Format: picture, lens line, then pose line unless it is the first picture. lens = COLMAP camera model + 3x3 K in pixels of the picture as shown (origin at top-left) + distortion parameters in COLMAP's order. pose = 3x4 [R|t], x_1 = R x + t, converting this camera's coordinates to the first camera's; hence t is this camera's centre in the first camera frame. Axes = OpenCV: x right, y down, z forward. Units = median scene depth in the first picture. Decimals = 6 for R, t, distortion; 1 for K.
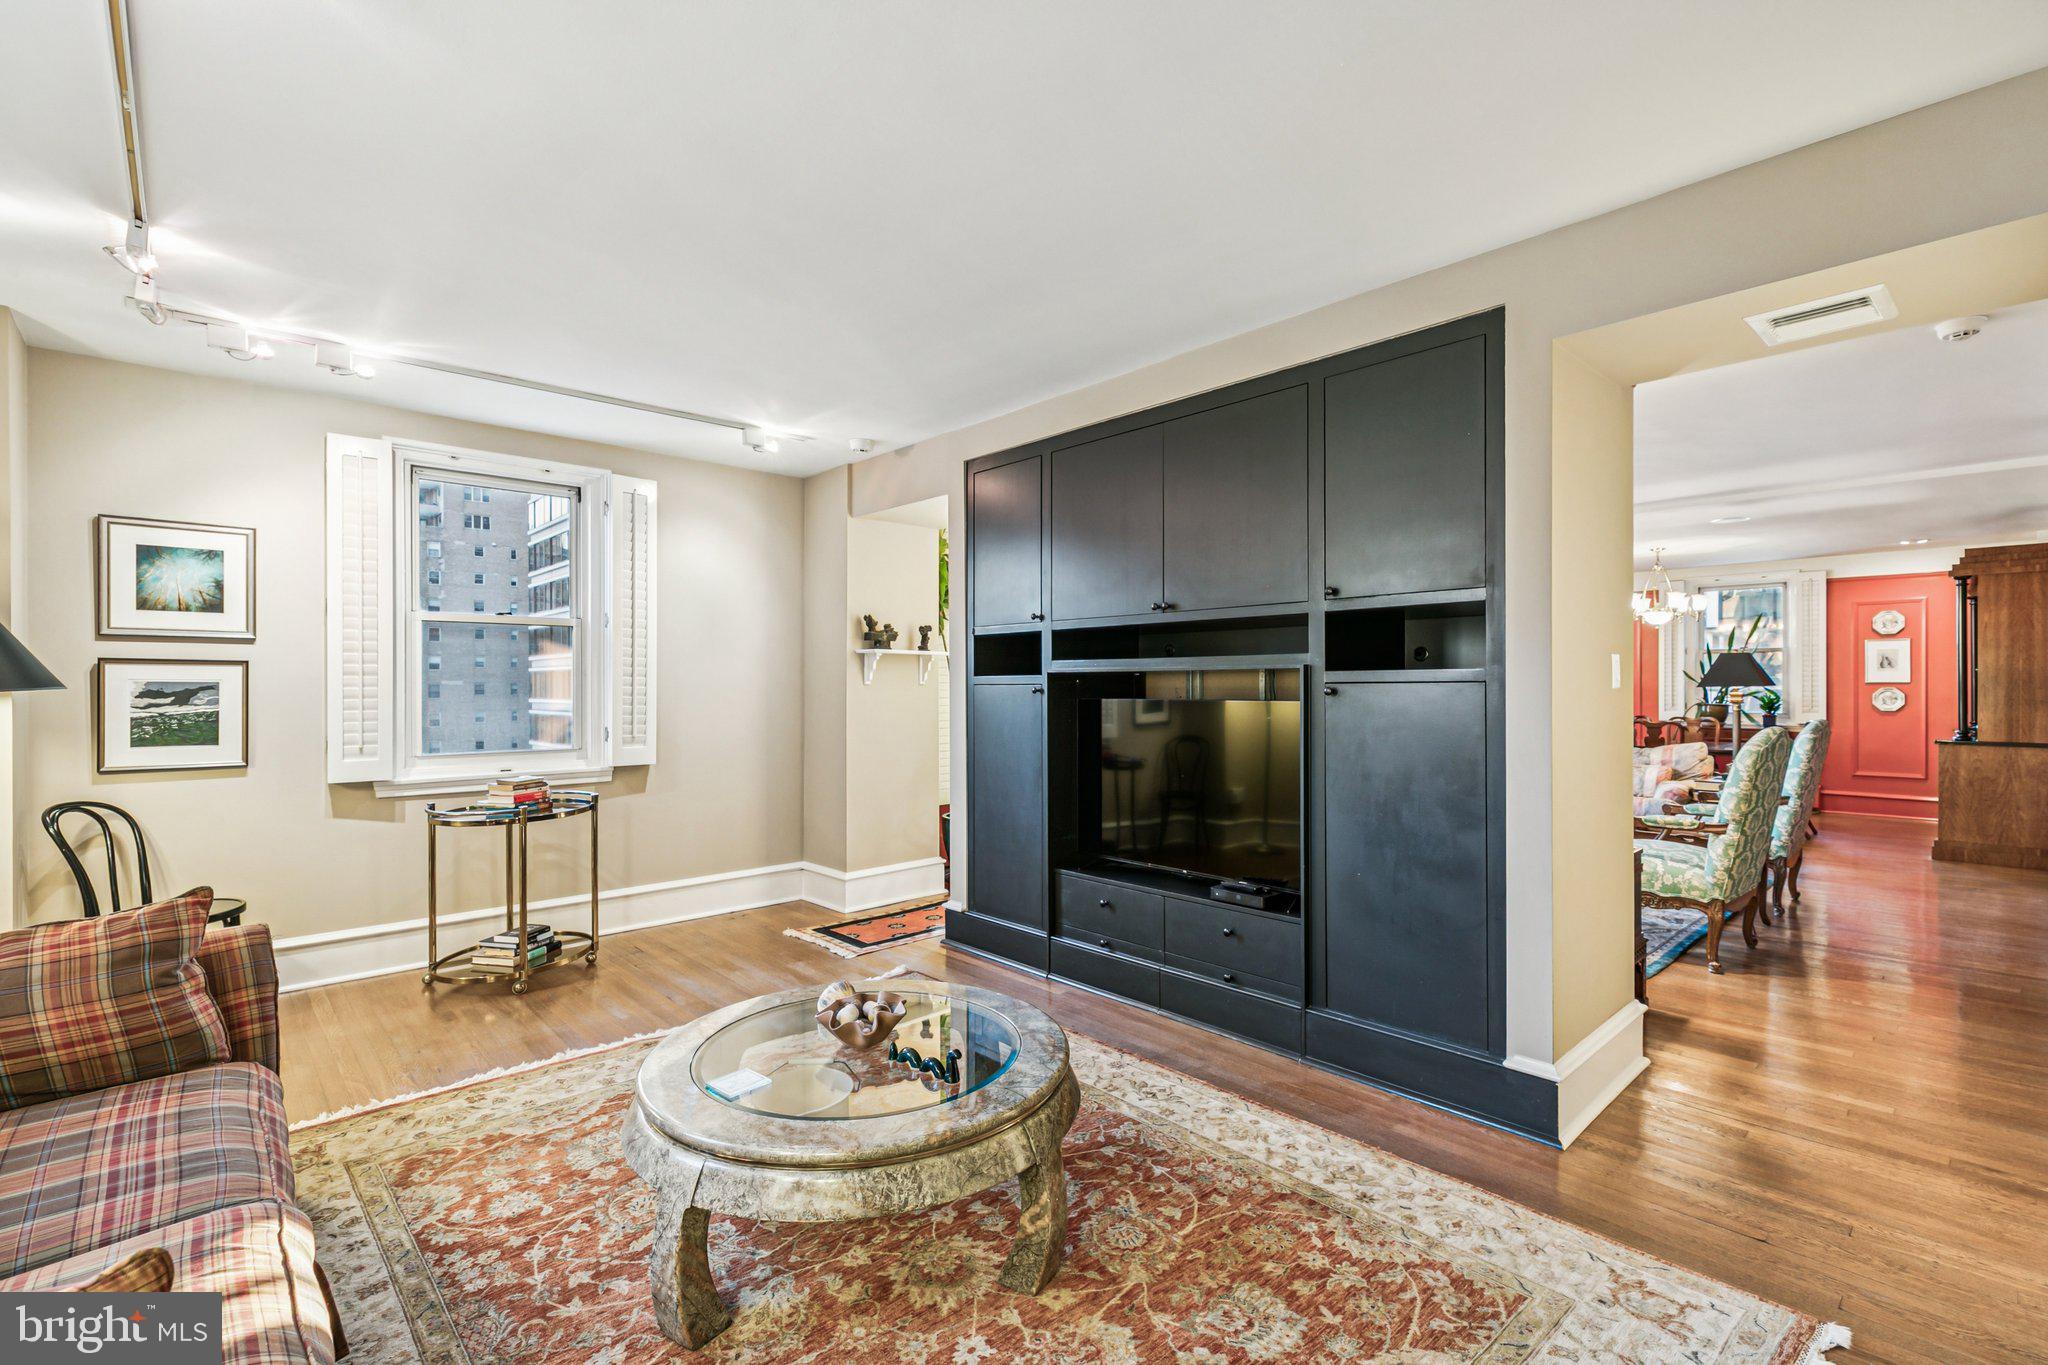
lens RADIAL K [[913.5, 0, 1028.5], [0, 913.5, 685.1], [0, 0, 1]] dist [0.005995, 0.000410]
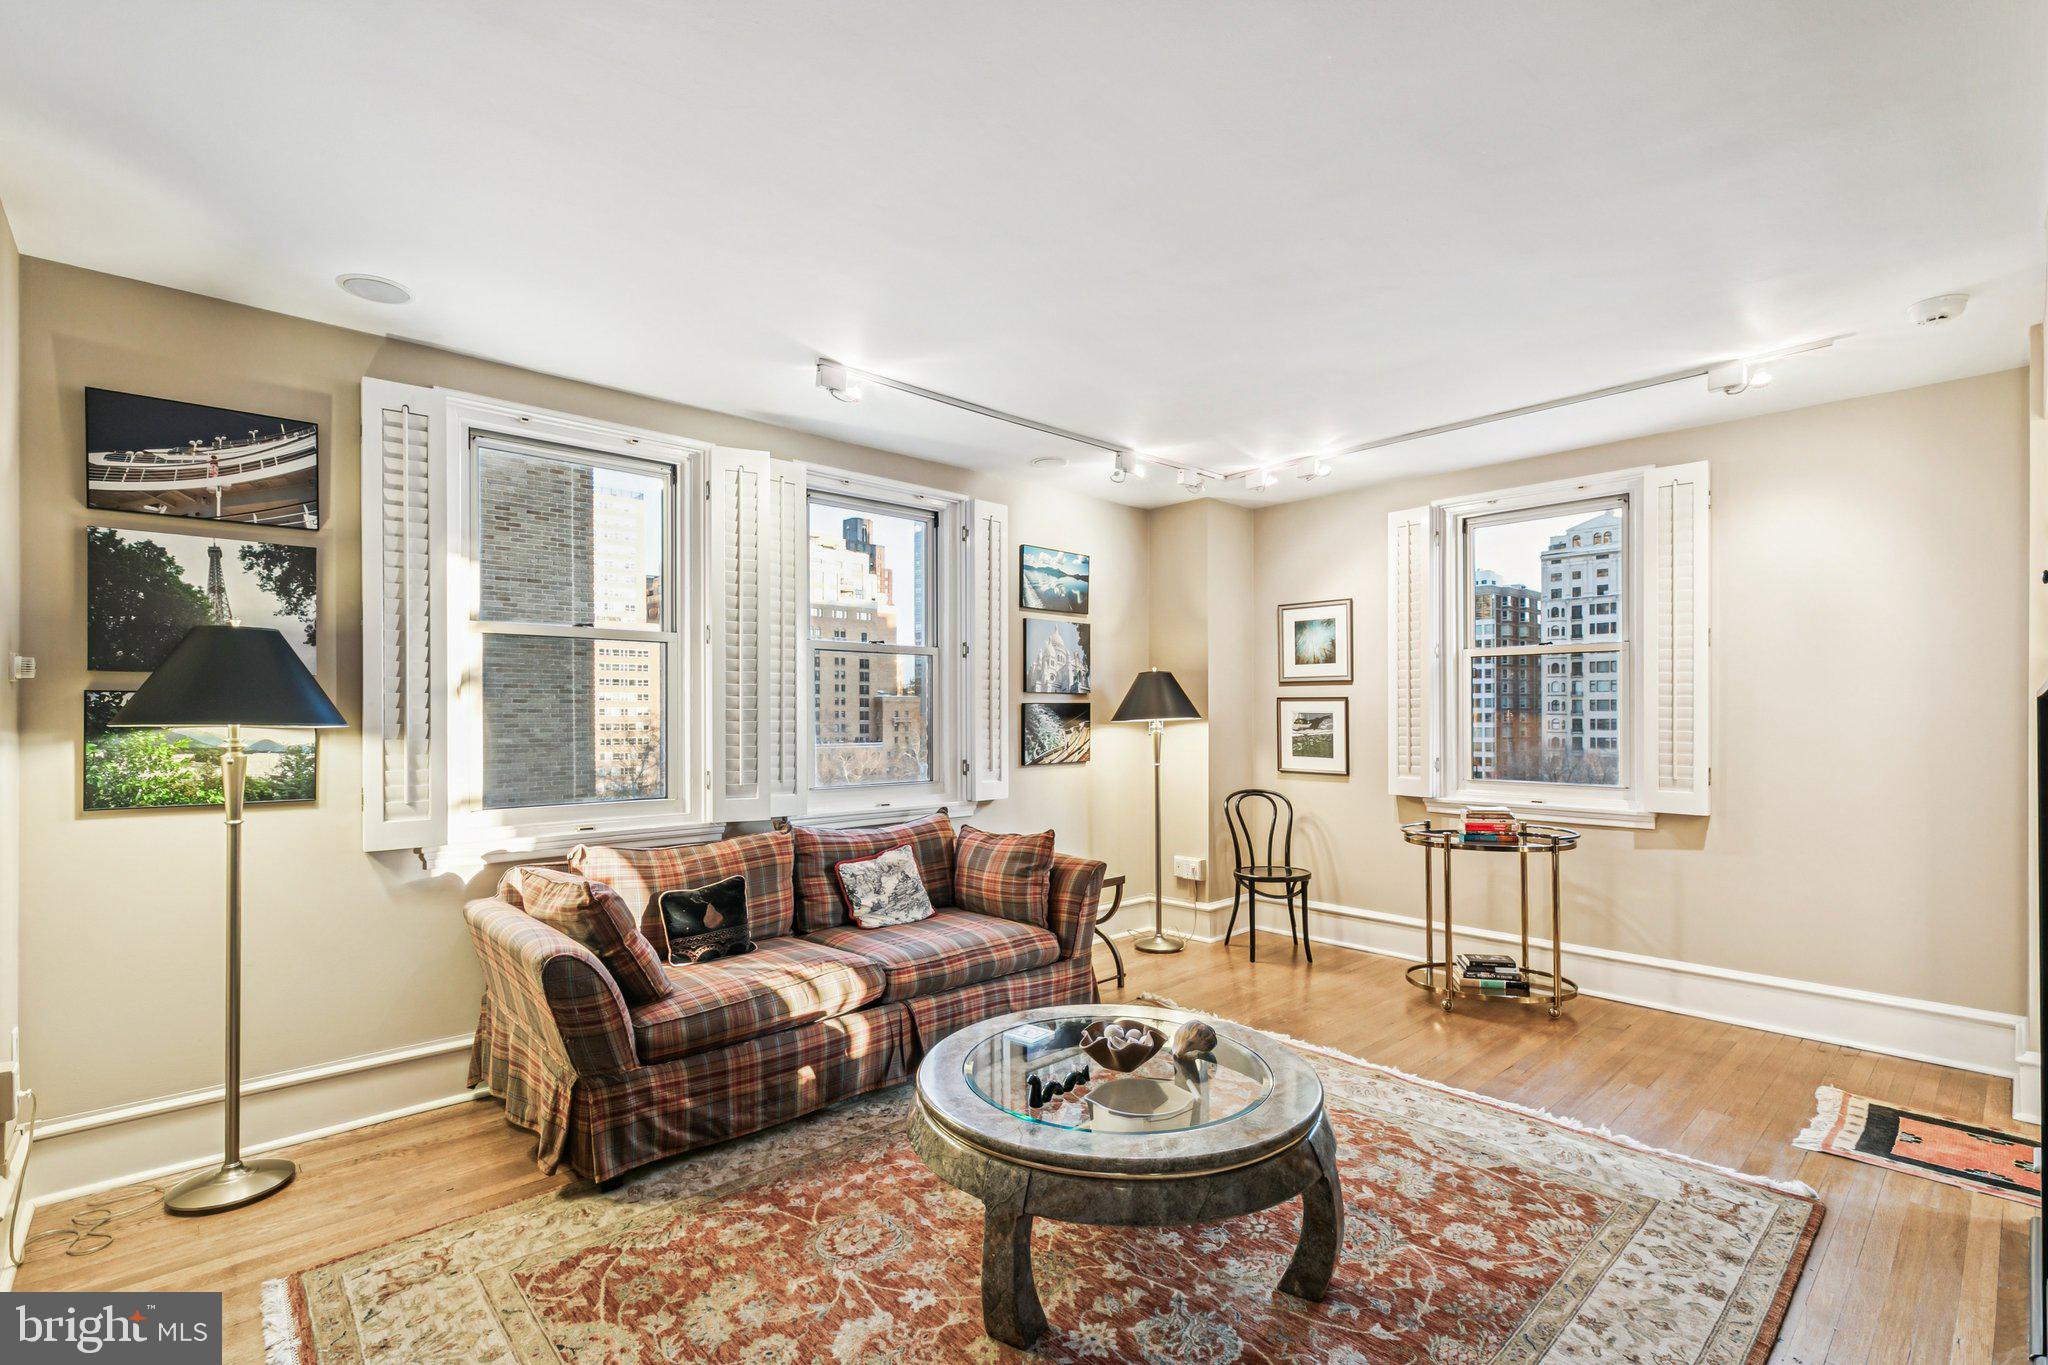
lens RADIAL K [[925.2, 0, 1024.1], [0, 925.2, 709.7], [0, 0, 1]] dist [0.000903, -0.000154]
pose [[0.009446, -0.000759, -0.999955, 0.510436], [0.000468, 1.000000, -0.000755, -0.007509], [0.999955, -0.000461, 0.009446, 0.516615]]
